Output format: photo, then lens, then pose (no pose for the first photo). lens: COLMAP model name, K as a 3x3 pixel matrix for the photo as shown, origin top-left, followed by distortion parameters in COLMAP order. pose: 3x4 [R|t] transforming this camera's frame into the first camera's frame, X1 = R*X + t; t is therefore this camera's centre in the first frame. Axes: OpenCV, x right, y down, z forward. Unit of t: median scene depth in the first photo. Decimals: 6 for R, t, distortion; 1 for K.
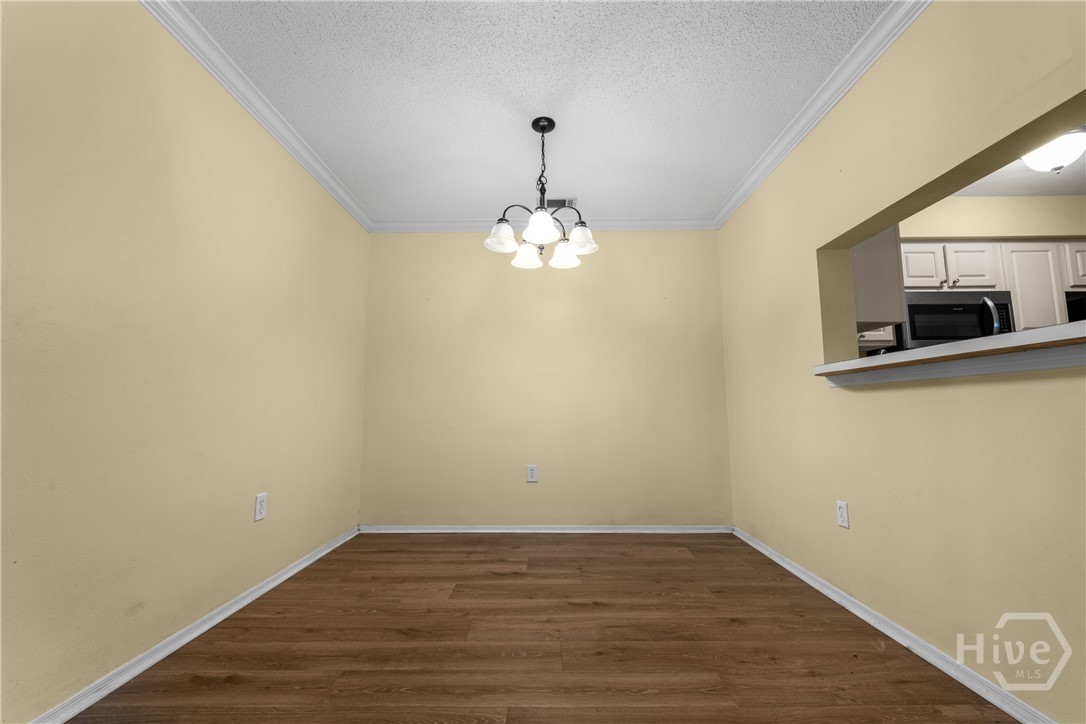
lens RADIAL K [[437.8, 0, 544.5], [0, 437.8, 365.7], [0, 0, 1]] dist [0.001220, -0.001558]
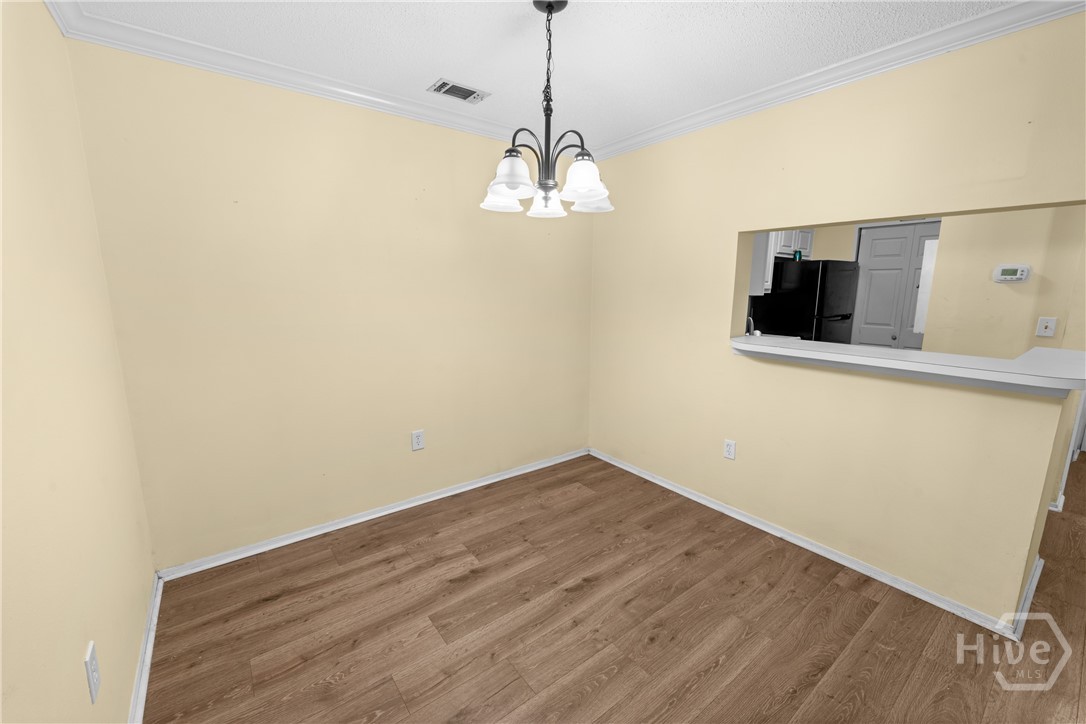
lens RADIAL K [[437.8, 0, 544.2], [0, 437.8, 363.9], [0, 0, 1]] dist [0.001220, -0.001558]
pose [[0.790566, -0.096769, 0.604683, -0.466632], [-0.073016, 0.965496, 0.249972, -0.174419], [-0.608009, -0.241771, 0.756222, 0.351551]]
